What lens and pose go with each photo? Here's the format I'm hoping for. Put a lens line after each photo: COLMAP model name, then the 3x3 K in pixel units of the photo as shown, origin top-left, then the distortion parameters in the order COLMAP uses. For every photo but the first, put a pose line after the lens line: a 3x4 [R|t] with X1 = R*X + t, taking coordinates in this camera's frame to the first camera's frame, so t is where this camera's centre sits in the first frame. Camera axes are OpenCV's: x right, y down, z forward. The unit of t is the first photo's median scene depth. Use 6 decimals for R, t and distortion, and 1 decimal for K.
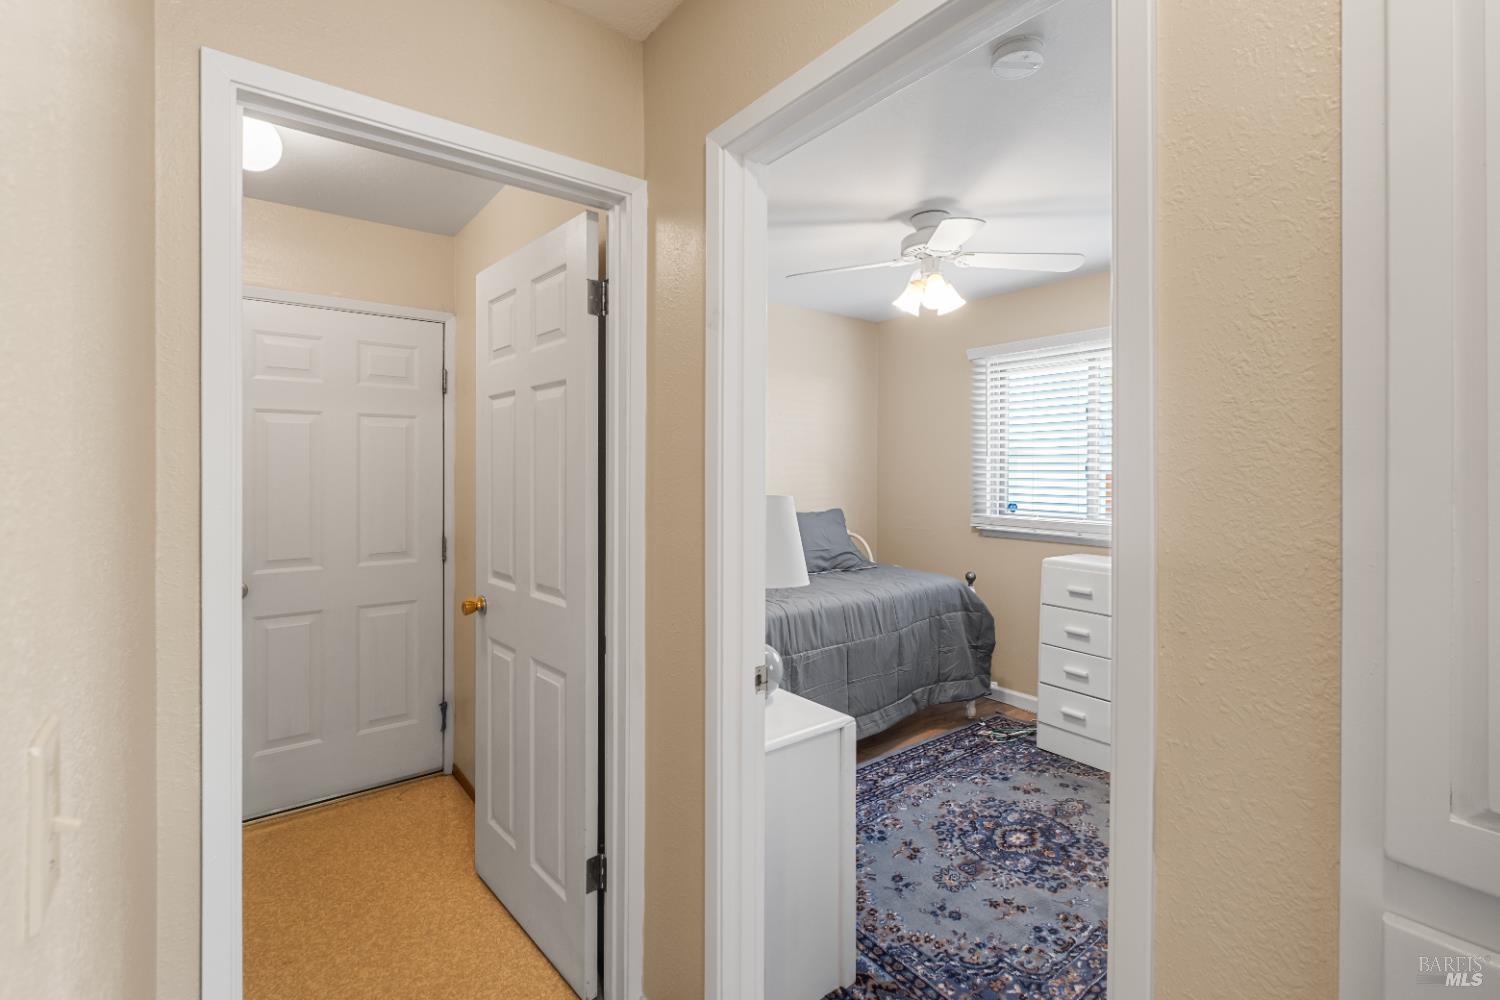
lens RADIAL K [[670.6, 0, 741.9], [0, 670.6, 479.1], [0, 0, 1]] dist [0.000592, -0.000086]
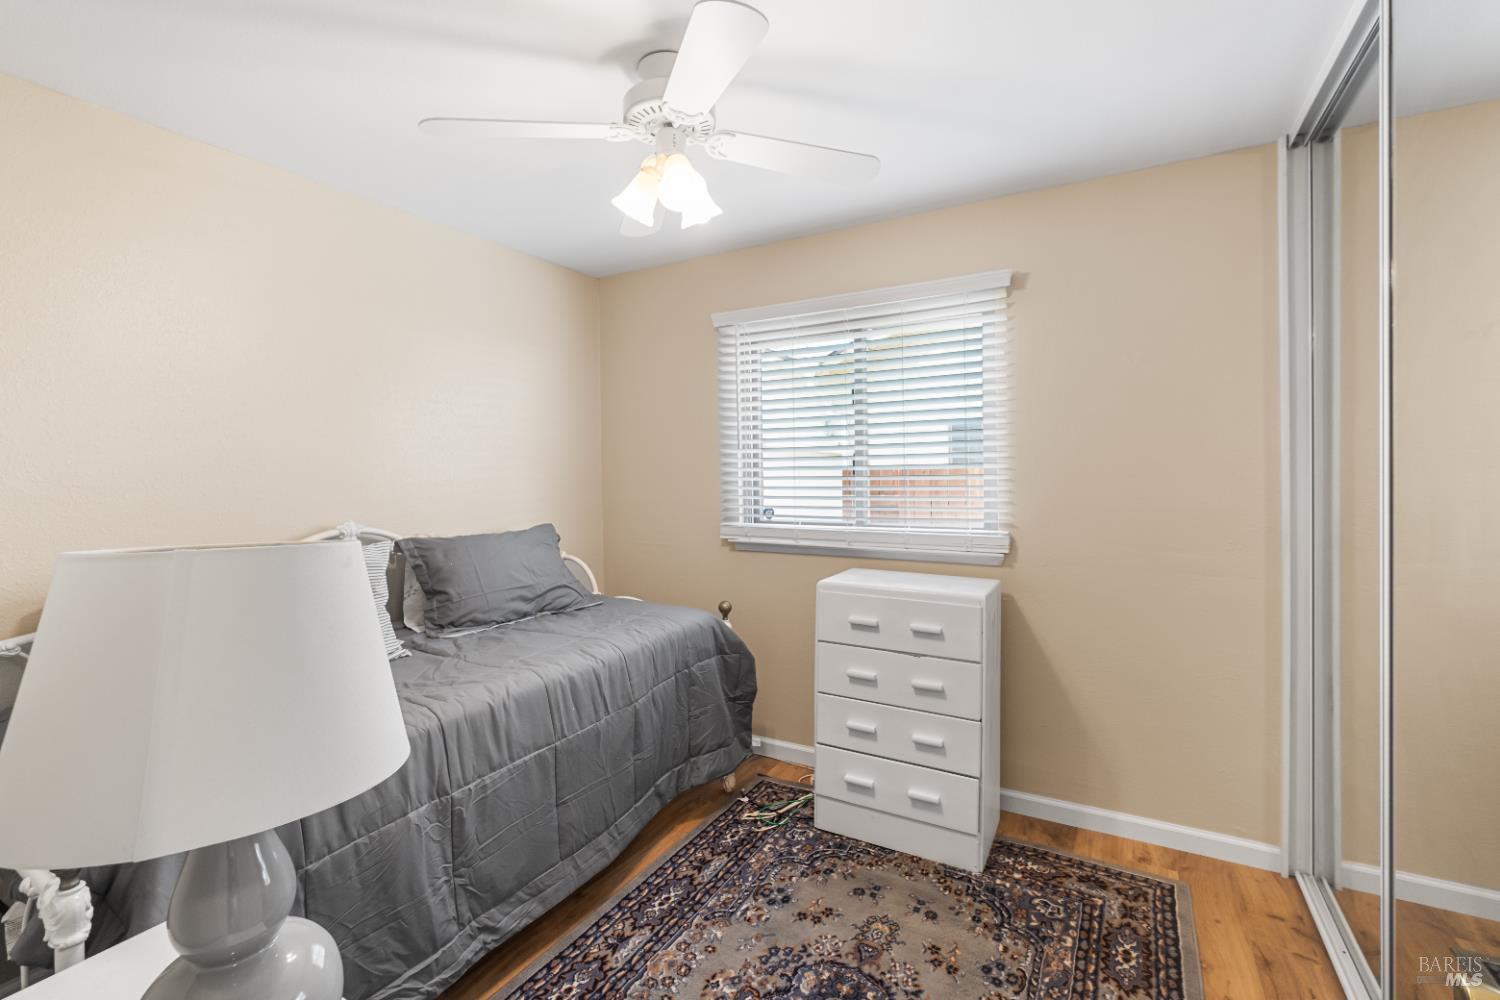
lens RADIAL K [[670.6, 0, 741.9], [0, 670.6, 479.1], [0, 0, 1]] dist [0.000592, -0.000086]
pose [[0.923585, -0.022835, 0.382713, 0.078658], [0.022633, 0.999731, 0.005031, -0.004331], [-0.382725, 0.004016, 0.923854, 0.323157]]
